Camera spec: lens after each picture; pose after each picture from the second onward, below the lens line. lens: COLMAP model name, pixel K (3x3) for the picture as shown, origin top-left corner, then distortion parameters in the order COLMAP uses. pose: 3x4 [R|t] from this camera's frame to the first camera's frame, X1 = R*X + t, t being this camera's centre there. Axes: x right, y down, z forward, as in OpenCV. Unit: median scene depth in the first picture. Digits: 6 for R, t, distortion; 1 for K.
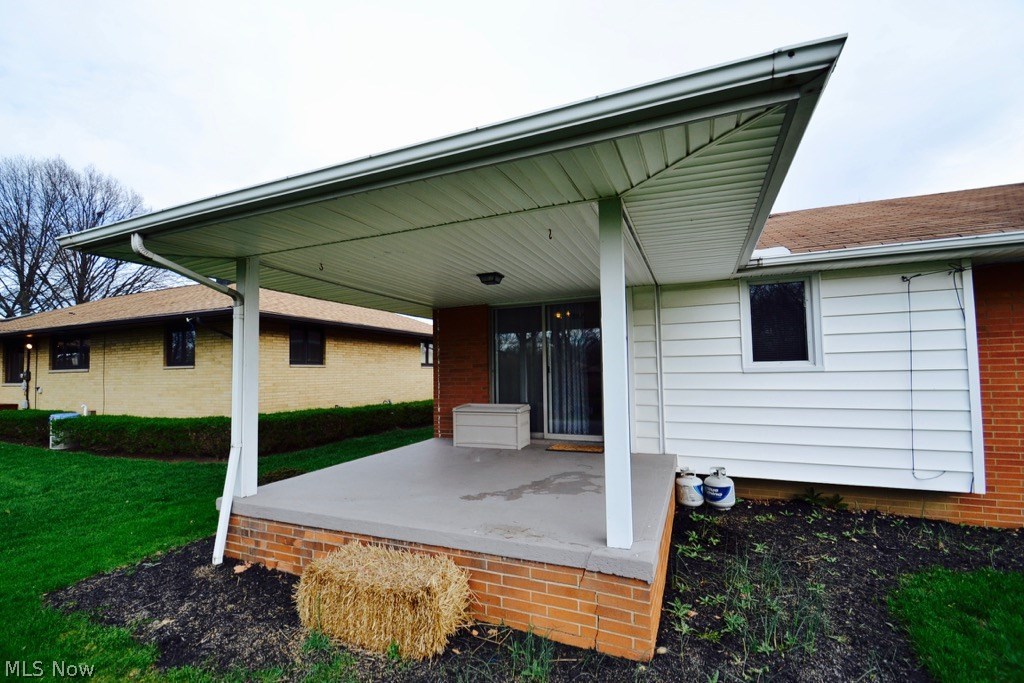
lens RADIAL K [[466.1, 0, 488.5], [0, 466.1, 347.0], [0, 0, 1]] dist [0.001550, -0.006657]
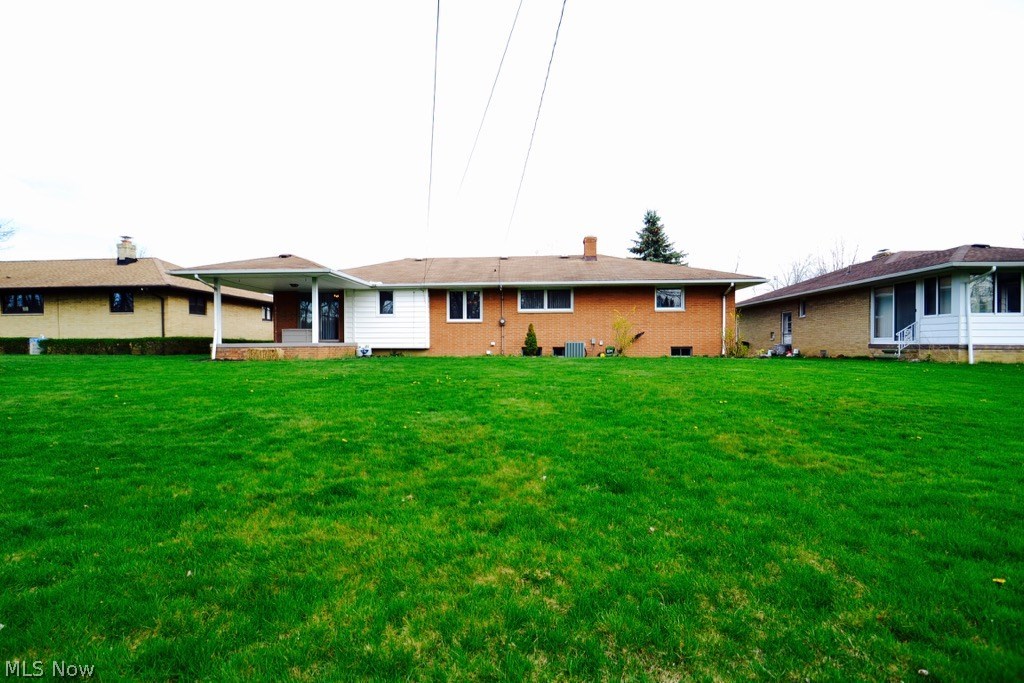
lens RADIAL K [[466.1, 0, 503.9], [0, 466.1, 343.5], [0, 0, 1]] dist [0.001550, -0.006657]
pose [[0.936248, 0.012736, 0.351108, 0.218103], [-0.030718, 0.998483, 0.045693, 0.060888], [-0.349993, -0.053565, 0.935219, -2.403065]]
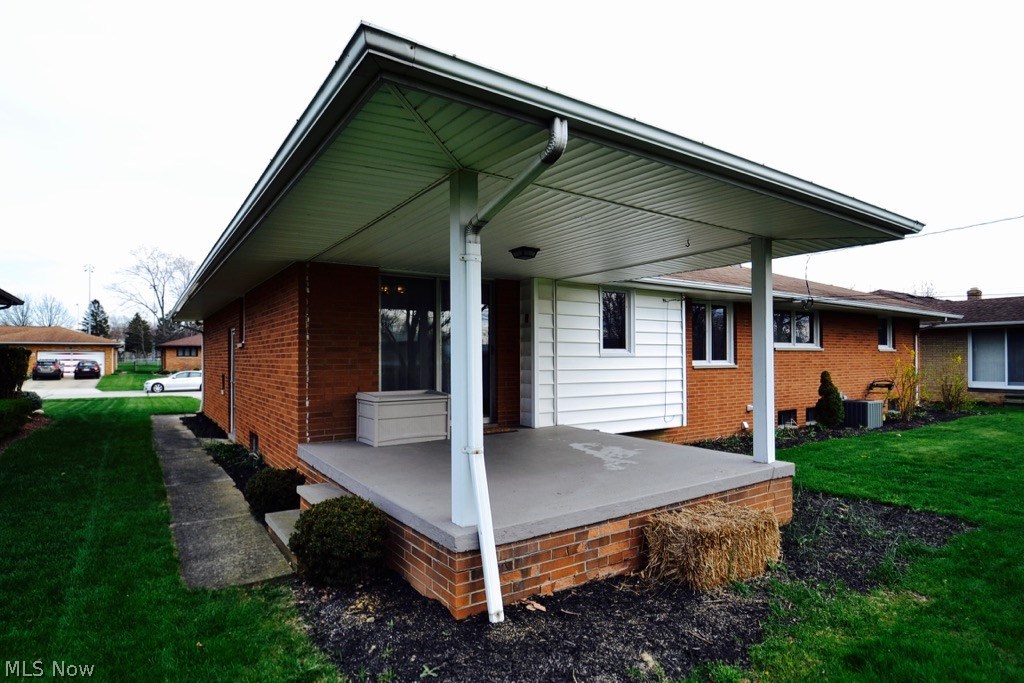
lens RADIAL K [[548.8, 0, 504.9], [0, 548.8, 349.2], [0, 0, 1]] dist [-0.016015, 0.000738]
pose [[0.515762, 0.027733, 0.856283, -0.893567], [-0.053716, 0.998556, 0.000013, 0.046132], [-0.855046, -0.046003, 0.516507, 0.415189]]
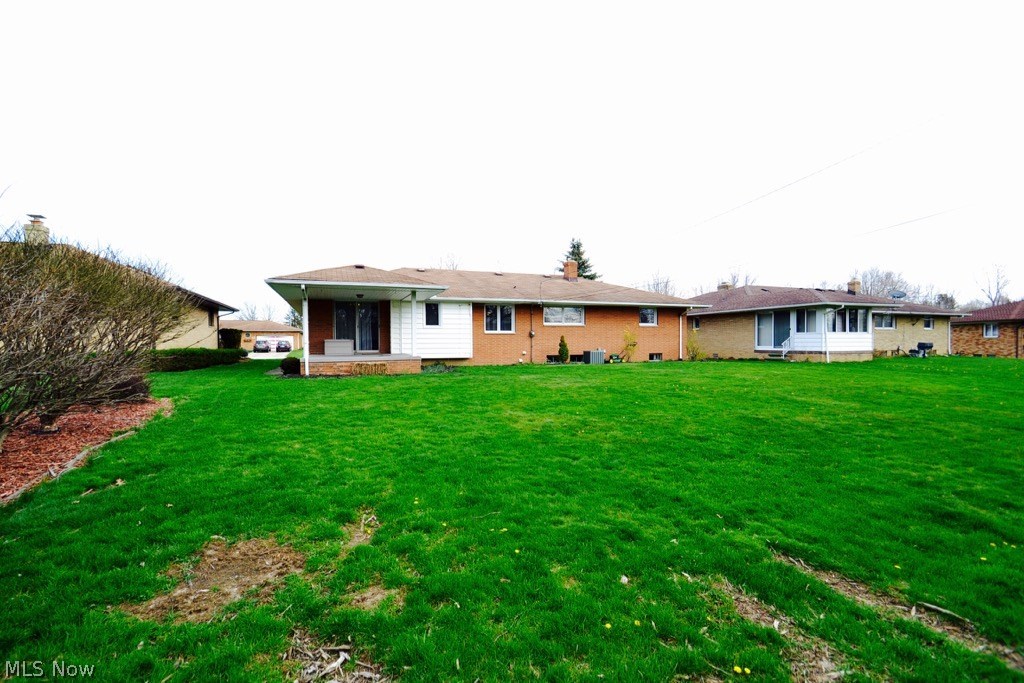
lens RADIAL K [[466.1, 0, 509.7], [0, 466.1, 339.9], [0, 0, 1]] dist [0.001550, -0.006657]
pose [[0.695422, 0.014296, 0.718460, -1.453850], [-0.043184, 0.998827, 0.021924, 0.034745], [-0.717303, -0.046272, 0.695223, -1.818649]]
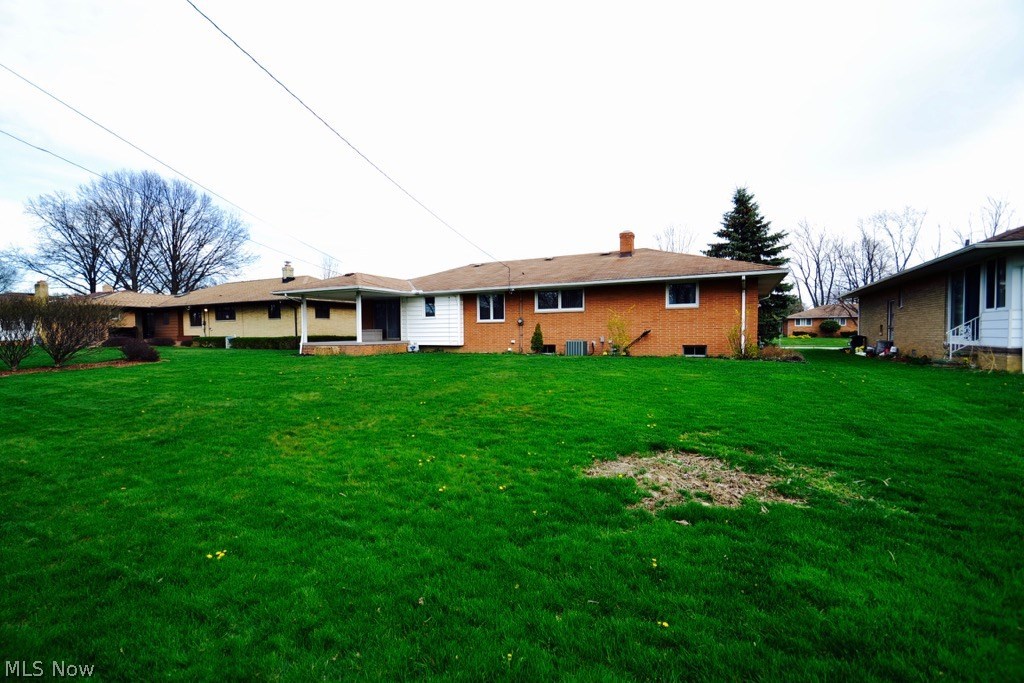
lens RADIAL K [[466.1, 0, 496.7], [0, 466.1, 354.4], [0, 0, 1]] dist [0.001550, -0.006657]
pose [[0.998619, 0.008406, -0.051868, 1.350100], [-0.003138, 0.994899, 0.100825, -0.050625], [0.052451, -0.100522, 0.993551, -2.920310]]
